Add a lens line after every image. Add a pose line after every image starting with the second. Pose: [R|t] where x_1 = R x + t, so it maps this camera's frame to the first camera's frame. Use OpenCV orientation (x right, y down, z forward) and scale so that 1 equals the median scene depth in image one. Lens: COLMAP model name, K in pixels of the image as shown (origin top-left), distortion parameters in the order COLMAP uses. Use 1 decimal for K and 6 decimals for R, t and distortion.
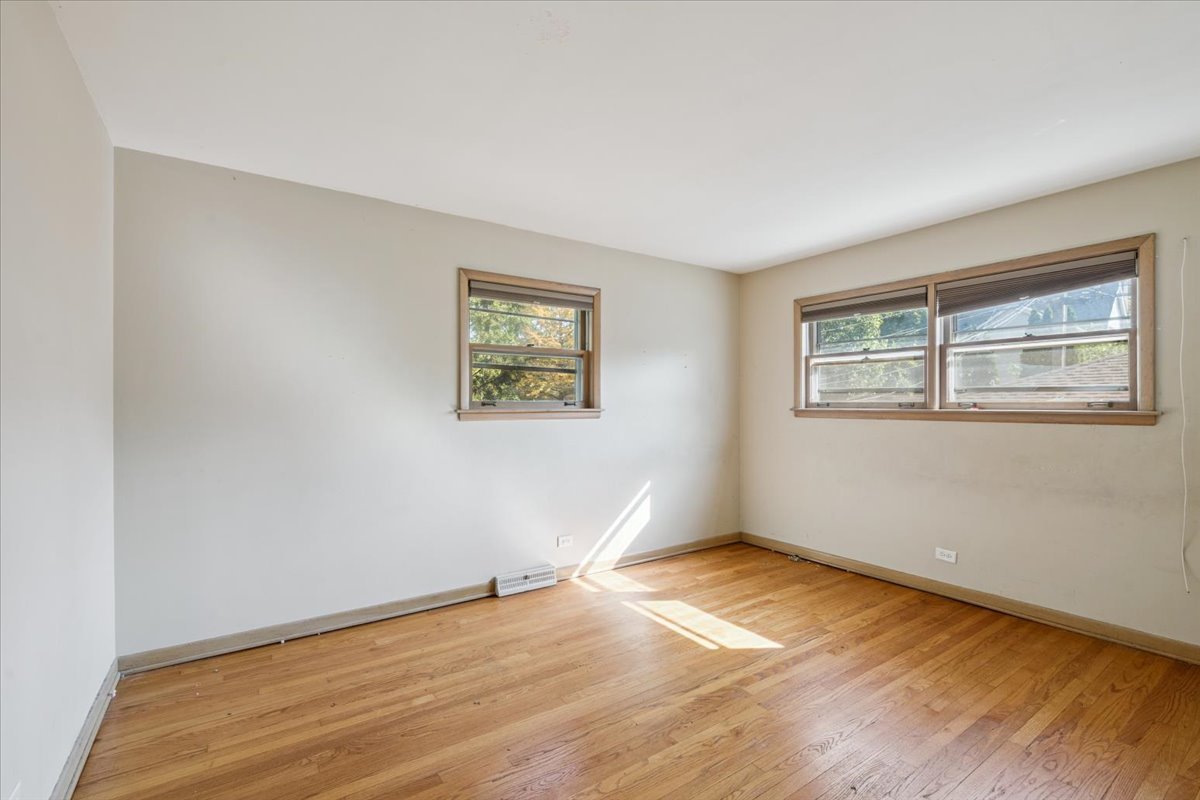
lens RADIAL K [[528.6, 0, 600.3], [0, 528.6, 412.4], [0, 0, 1]] dist [-0.001133, -0.000256]
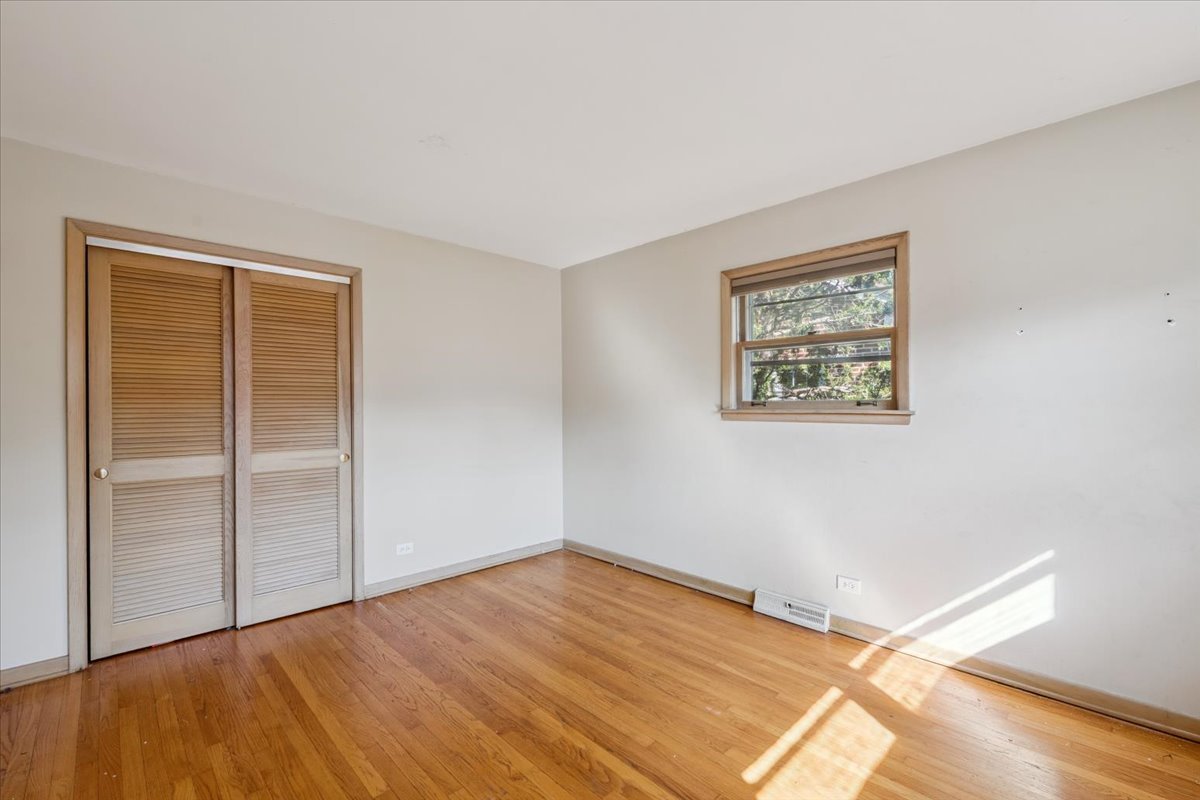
lens RADIAL K [[513.2, 0, 599.9], [0, 513.2, 411.3], [0, 0, 1]] dist [-0.010383, -0.000517]
pose [[0.166988, 0.013119, -0.985872, 0.651675], [-0.013740, 0.999845, 0.010977, -0.008952], [0.985863, 0.011713, 0.167142, 0.579355]]
